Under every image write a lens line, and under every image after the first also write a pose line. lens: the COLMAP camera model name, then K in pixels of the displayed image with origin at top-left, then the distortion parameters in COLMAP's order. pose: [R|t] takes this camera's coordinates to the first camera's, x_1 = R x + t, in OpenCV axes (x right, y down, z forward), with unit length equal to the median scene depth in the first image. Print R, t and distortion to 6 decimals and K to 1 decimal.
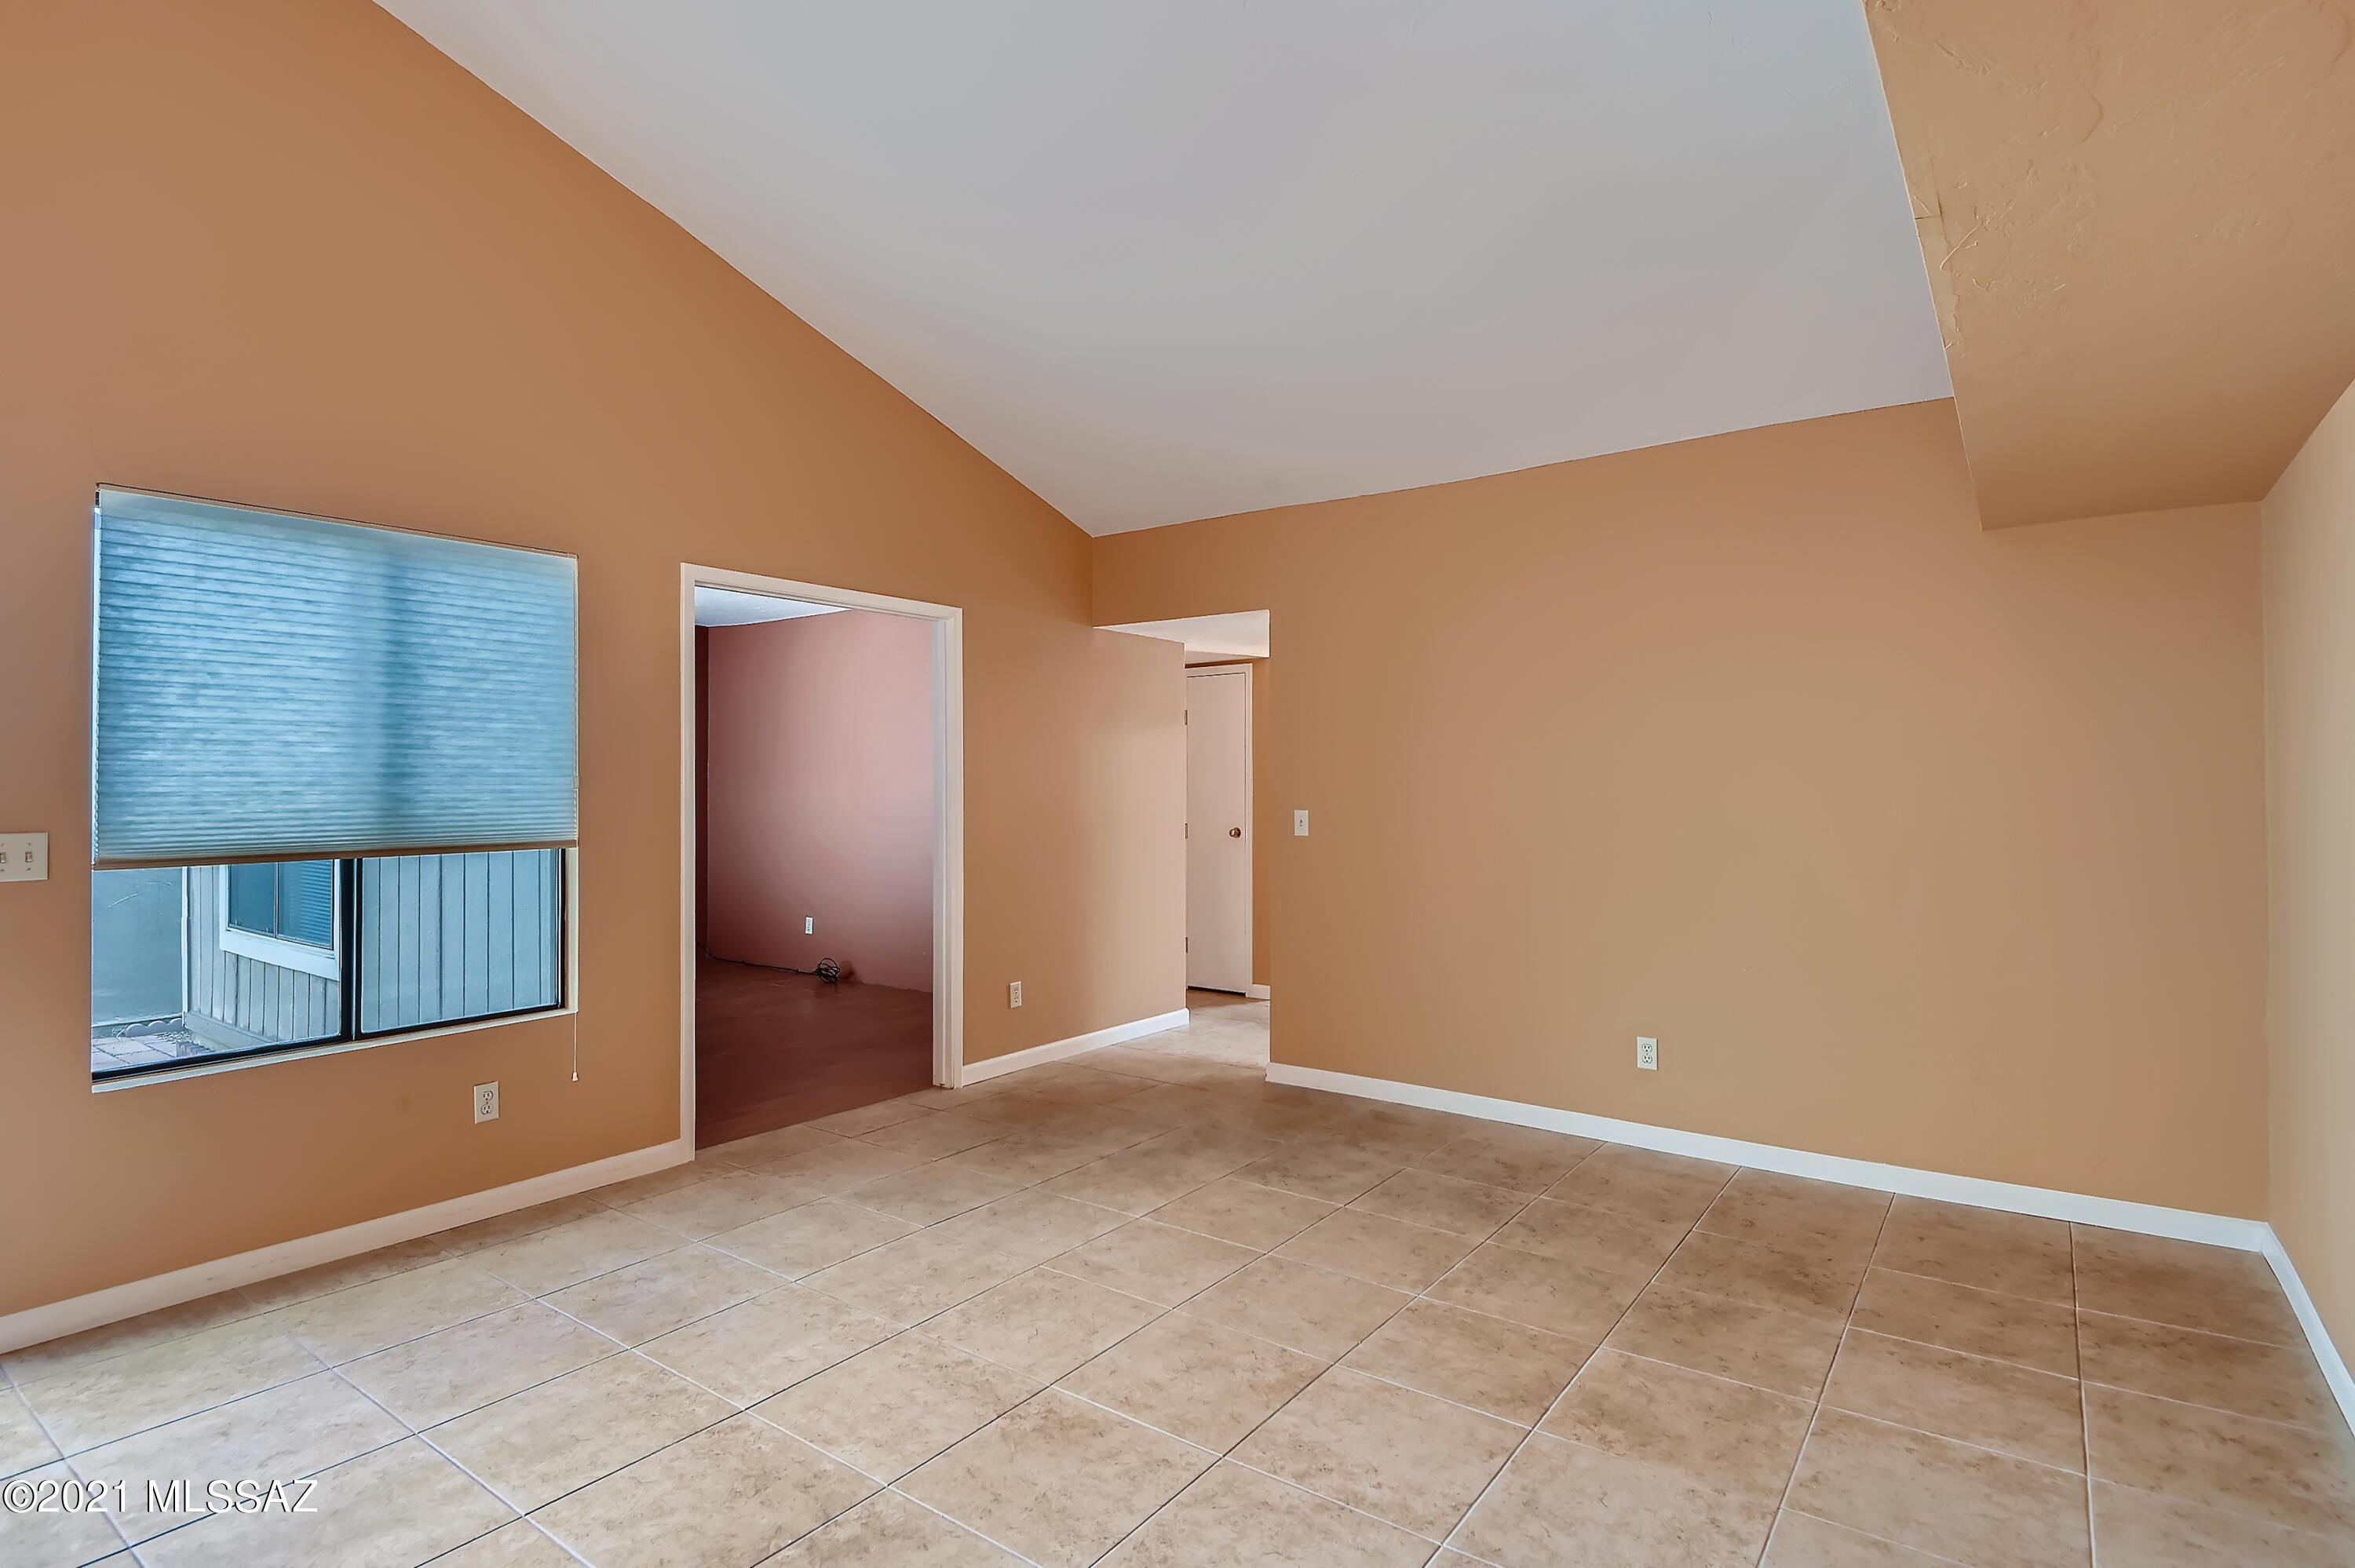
lens RADIAL K [[1194.5, 0, 1160.5], [0, 1194.5, 775.9], [0, 0, 1]] dist [0.001771, -0.007547]
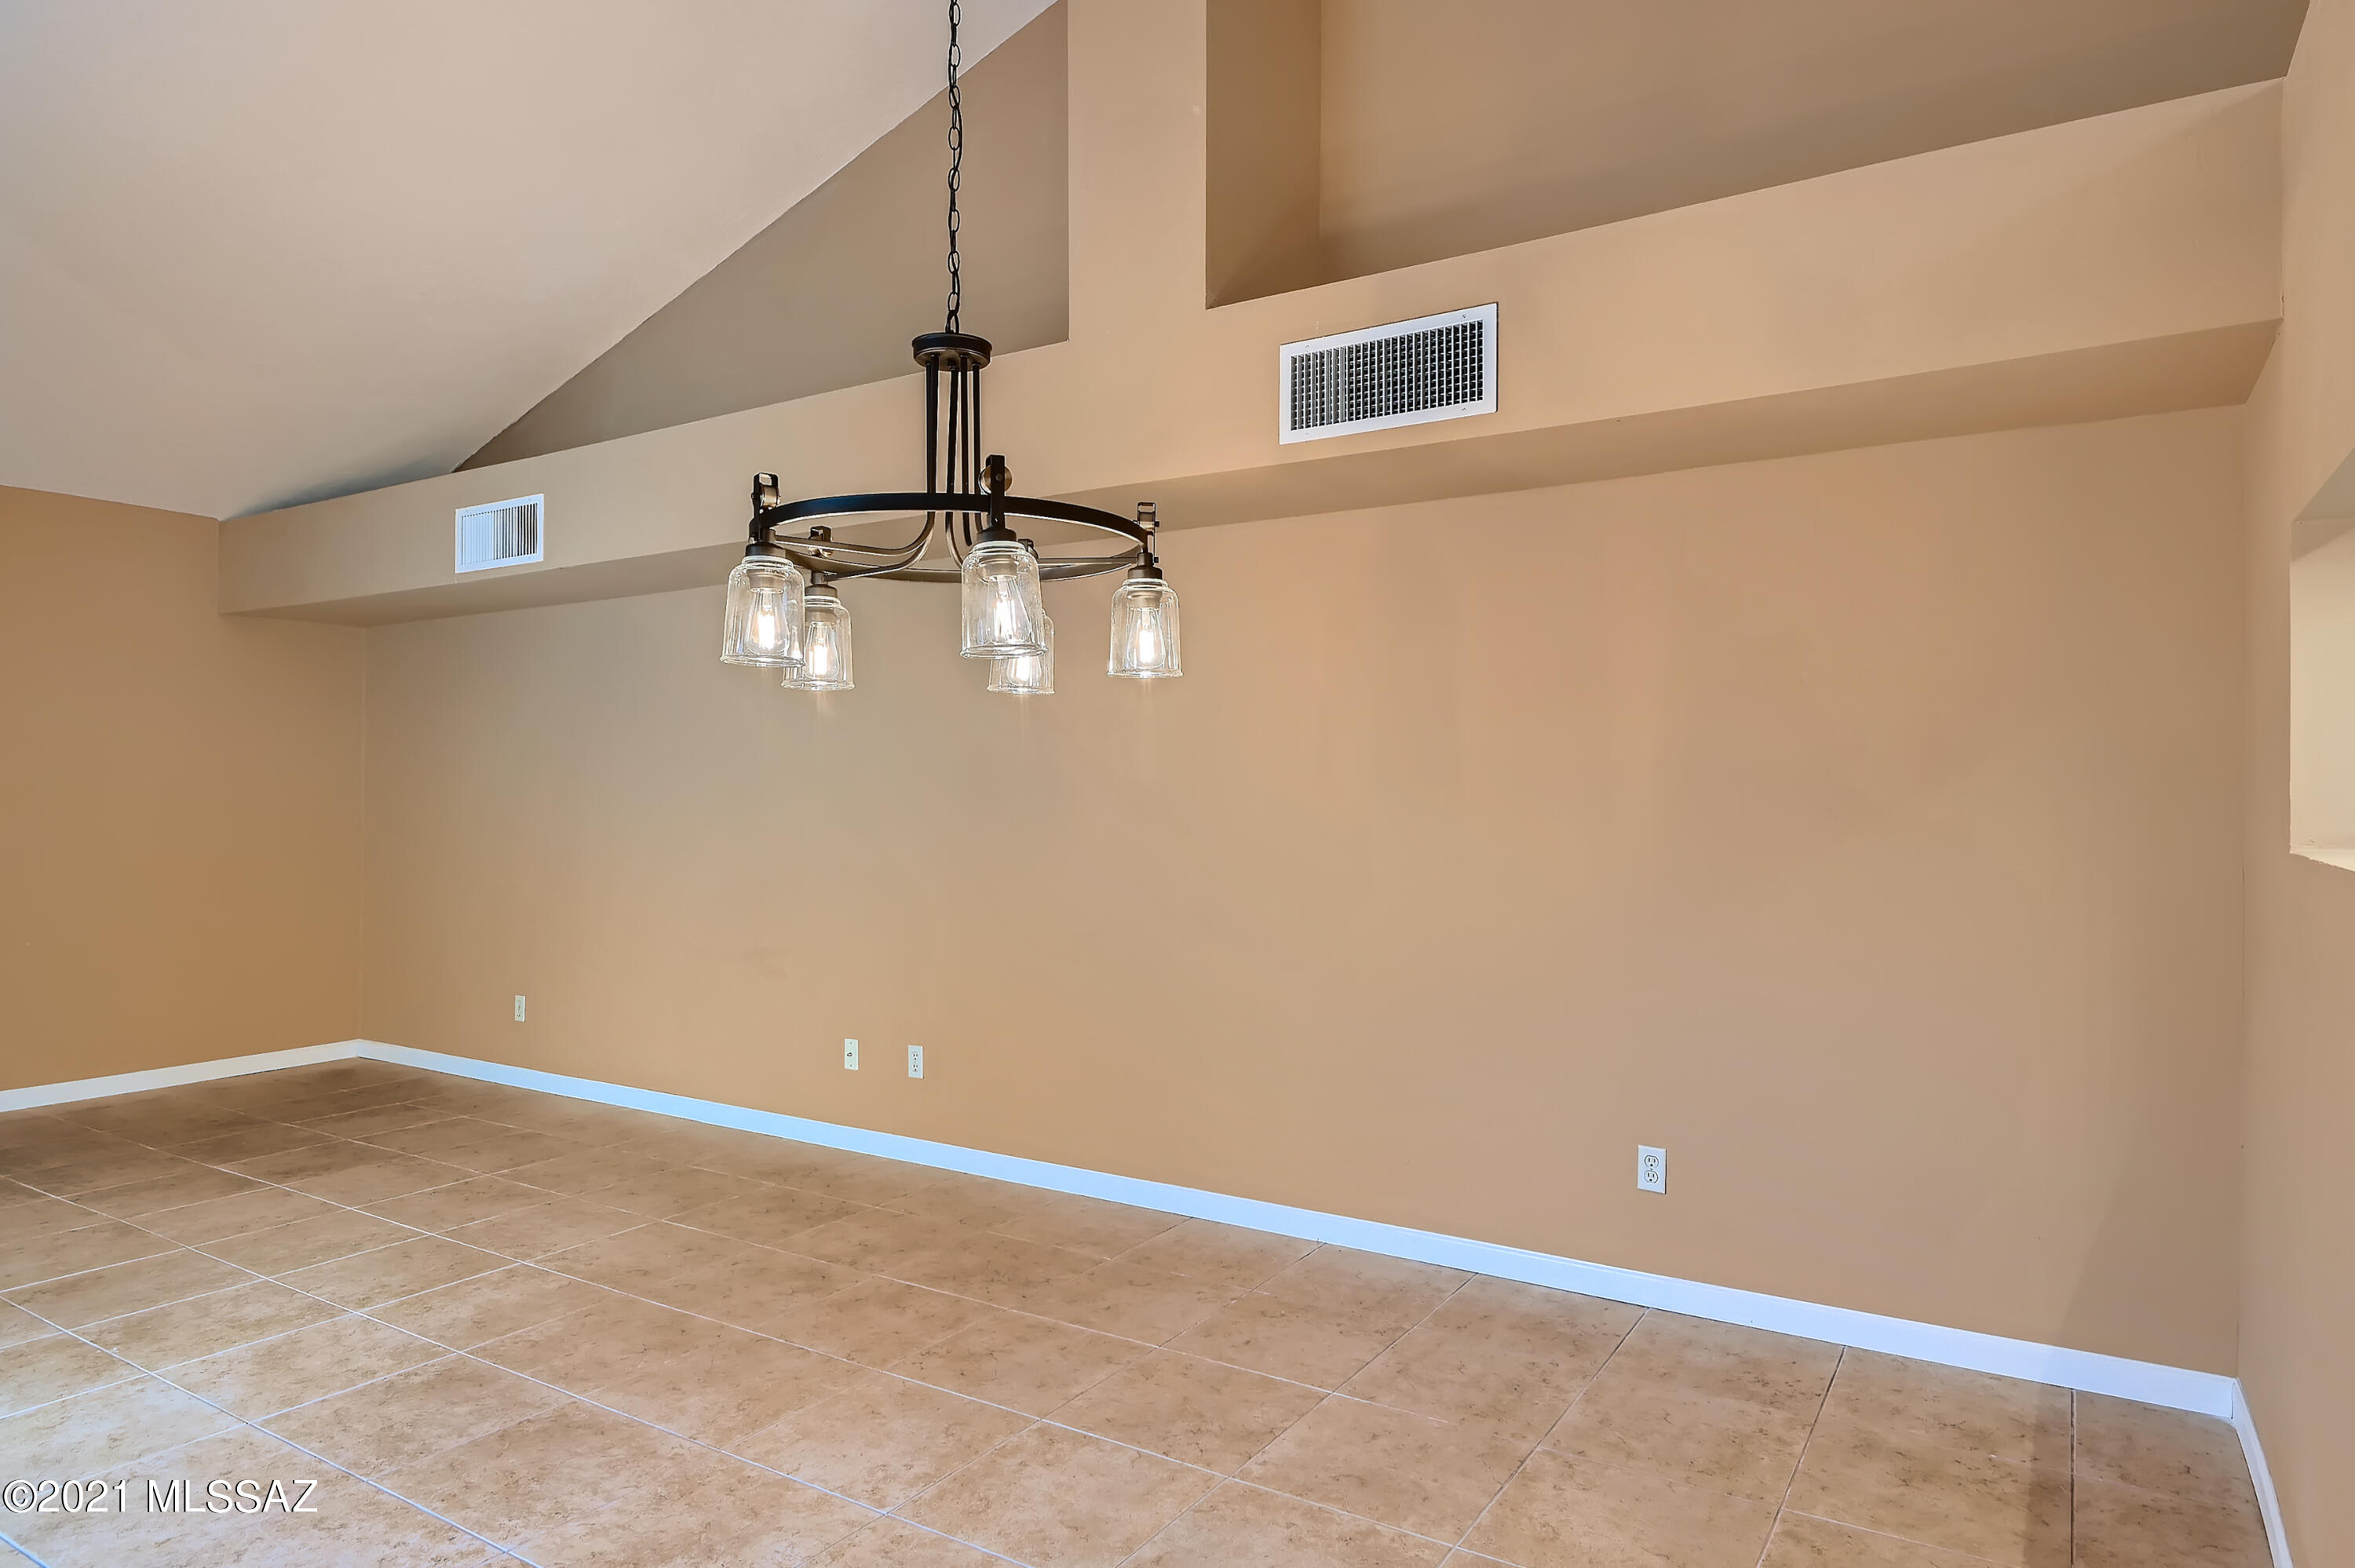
lens RADIAL K [[1420.1, 0, 1168.1], [0, 1420.1, 782.1], [0, 0, 1]] dist [0.006224, -0.003642]
pose [[-0.063983, 0.003476, 0.997945, -1.173779], [-0.011597, 0.999924, -0.004227, -0.006468], [-0.997884, -0.011844, -0.063938, -0.056261]]
